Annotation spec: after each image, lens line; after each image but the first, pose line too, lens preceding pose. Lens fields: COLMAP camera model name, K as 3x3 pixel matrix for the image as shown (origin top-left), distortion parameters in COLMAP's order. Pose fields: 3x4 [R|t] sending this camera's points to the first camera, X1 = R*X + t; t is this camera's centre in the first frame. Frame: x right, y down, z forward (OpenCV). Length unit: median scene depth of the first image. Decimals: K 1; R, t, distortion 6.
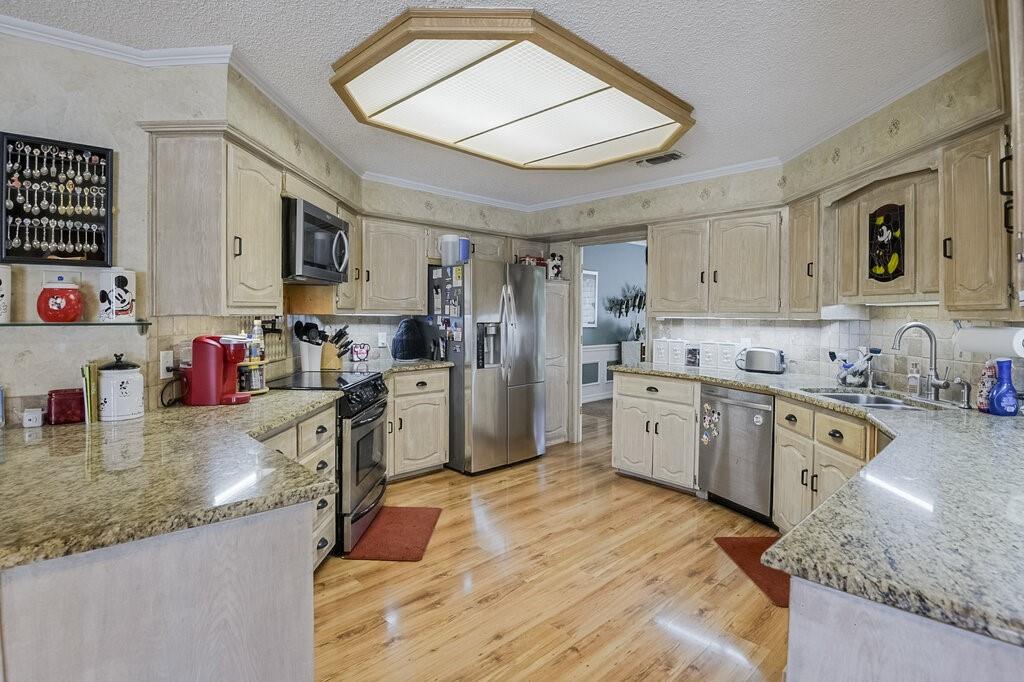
lens RADIAL K [[535.8, 0, 512.0], [0, 535.8, 341.0], [0, 0, 1]] dist [-0.000131, -0.000236]
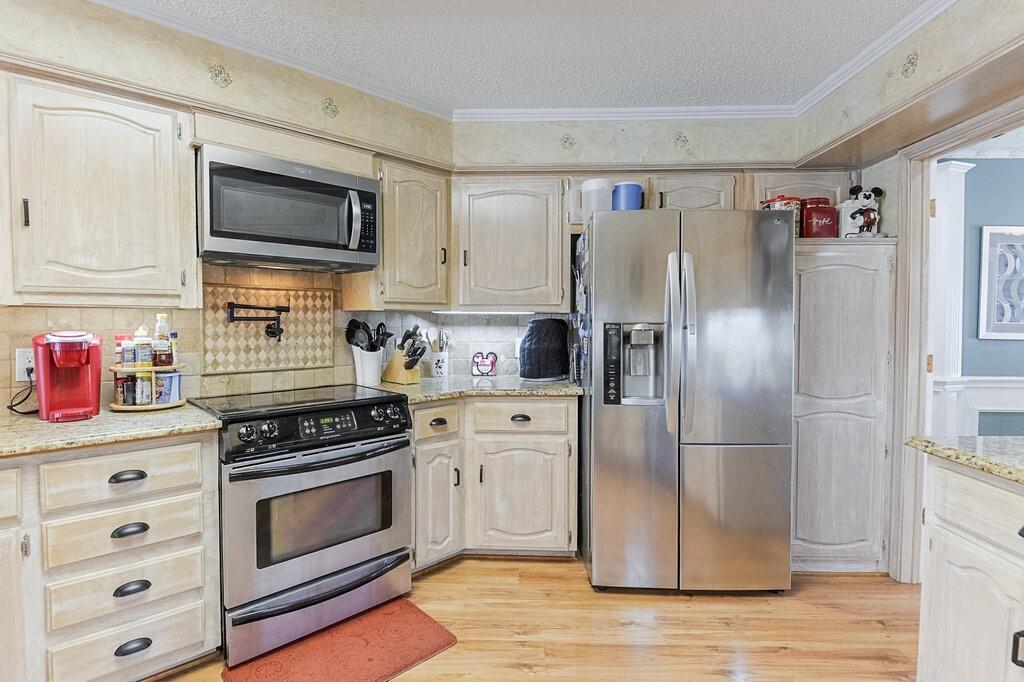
lens RADIAL K [[506.1, 0, 512.0], [0, 506.1, 341.0], [0, 0, 1]] dist [0.000030, -0.000724]
pose [[0.680061, 0.022610, -0.732807, 0.254289], [-0.033811, 0.999428, -0.000541, -0.010963], [0.732376, 0.025145, 0.680436, 0.552324]]
